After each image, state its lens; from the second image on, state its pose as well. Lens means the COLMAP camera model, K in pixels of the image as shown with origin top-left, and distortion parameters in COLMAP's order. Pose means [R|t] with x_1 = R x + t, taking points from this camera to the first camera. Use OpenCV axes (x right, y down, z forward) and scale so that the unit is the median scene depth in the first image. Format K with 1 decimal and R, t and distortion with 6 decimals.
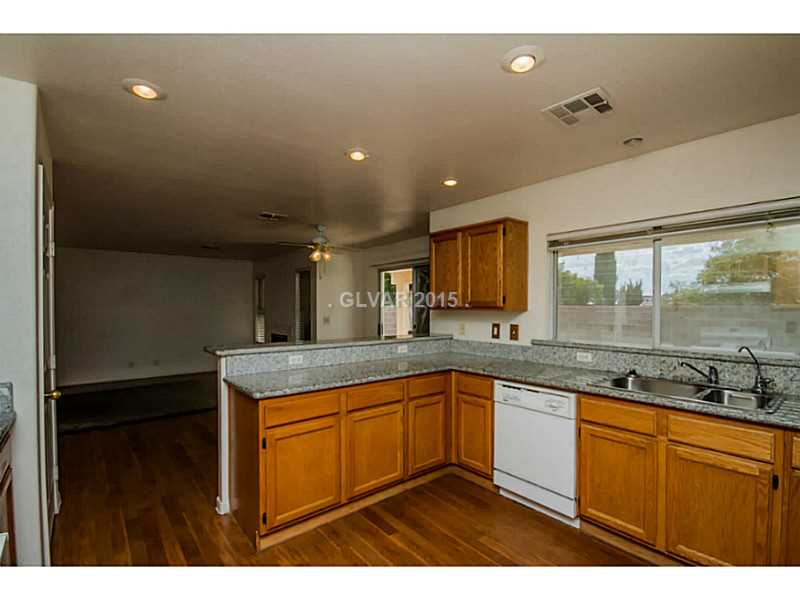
lens RADIAL K [[382.4, 0, 411.1], [0, 382.4, 313.6], [0, 0, 1]] dist [-0.002943, -0.000719]
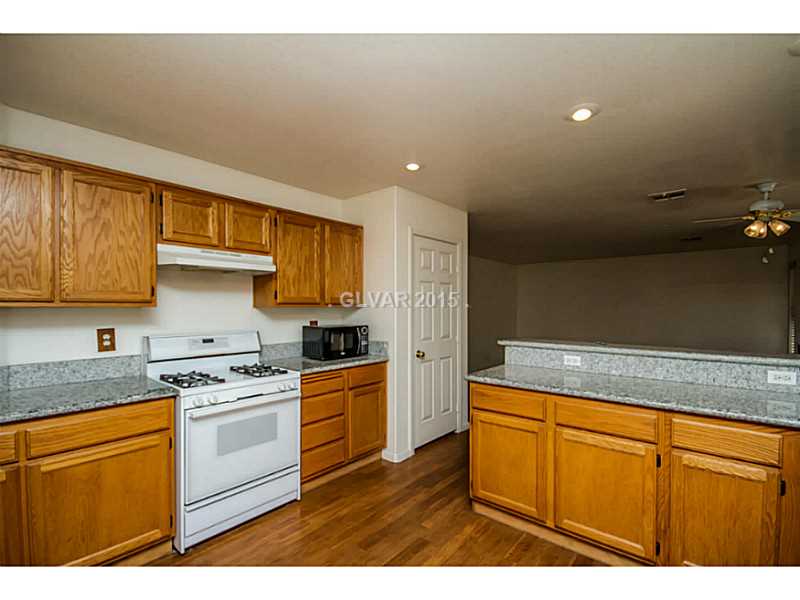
lens RADIAL K [[382.4, 0, 411.1], [0, 382.4, 313.6], [0, 0, 1]] dist [-0.002943, -0.000719]
pose [[0.180184, 0.023796, -0.983345, 0.573956], [-0.015871, 0.999648, 0.021282, -0.006478], [0.983505, 0.011772, 0.180499, 0.481369]]
